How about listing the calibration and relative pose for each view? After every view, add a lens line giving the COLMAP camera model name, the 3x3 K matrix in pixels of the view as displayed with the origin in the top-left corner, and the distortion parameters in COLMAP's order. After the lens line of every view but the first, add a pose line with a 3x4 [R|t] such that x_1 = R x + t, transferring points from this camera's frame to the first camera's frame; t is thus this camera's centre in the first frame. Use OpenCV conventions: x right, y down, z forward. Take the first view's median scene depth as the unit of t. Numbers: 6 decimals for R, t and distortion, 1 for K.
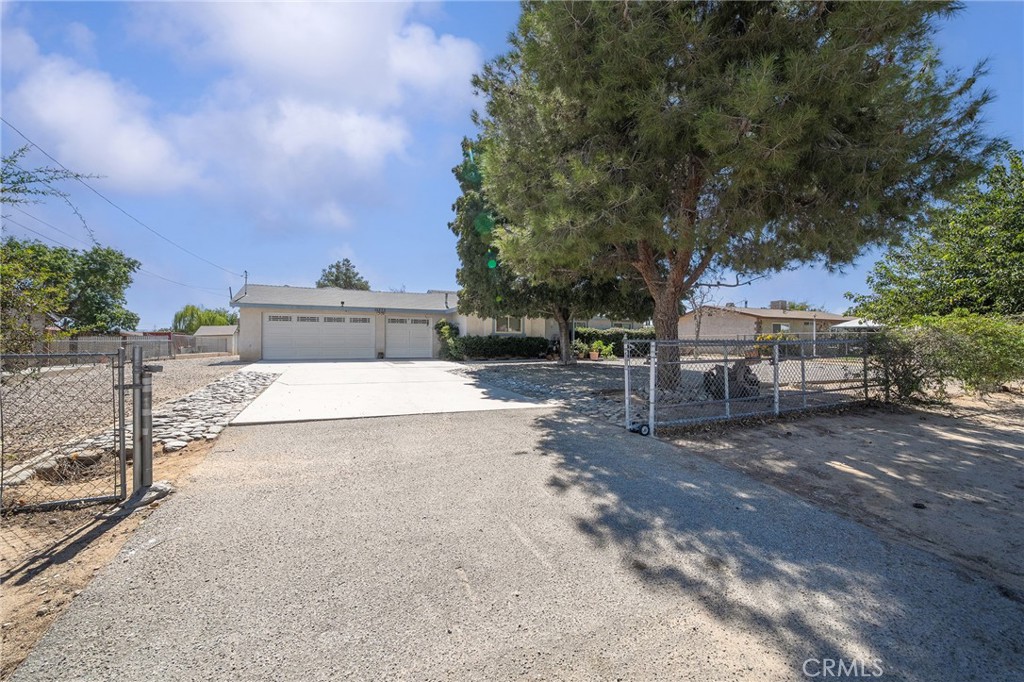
lens RADIAL K [[410.8, 0, 511.4], [0, 410.8, 342.9], [0, 0, 1]] dist [-0.000729, 0.000273]
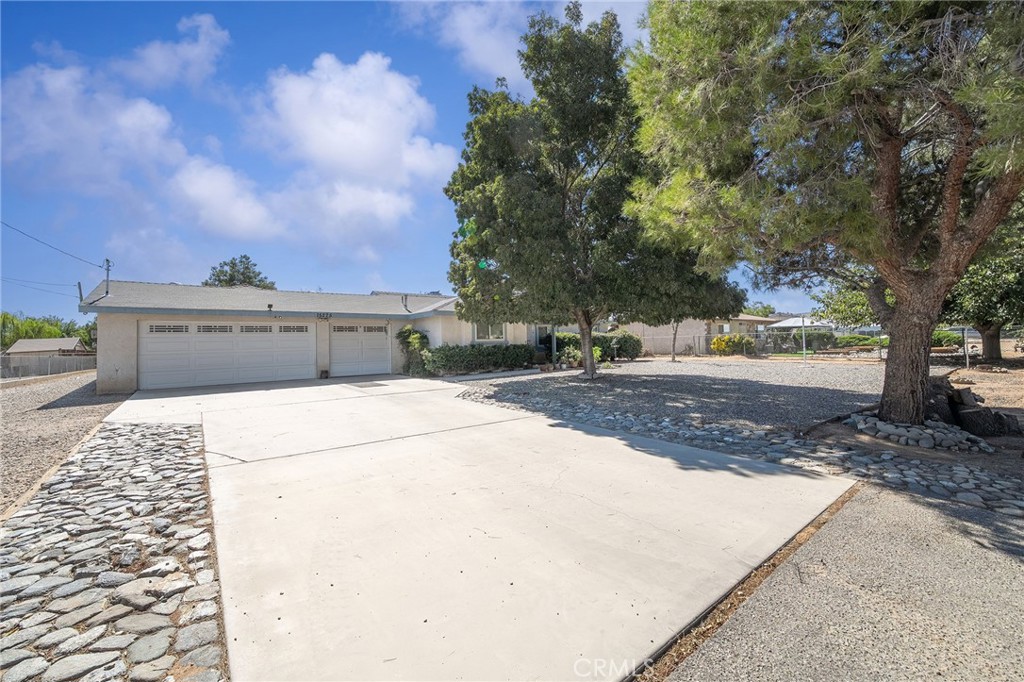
lens RADIAL K [[395.4, 0, 520.6], [0, 395.4, 335.1], [0, 0, 1]] dist [0.001672, -0.000046]
pose [[0.967393, -0.022947, 0.252237, -0.148977], [0.029889, 0.999272, -0.023723, -0.014626], [-0.251509, 0.030489, 0.967375, 0.194692]]
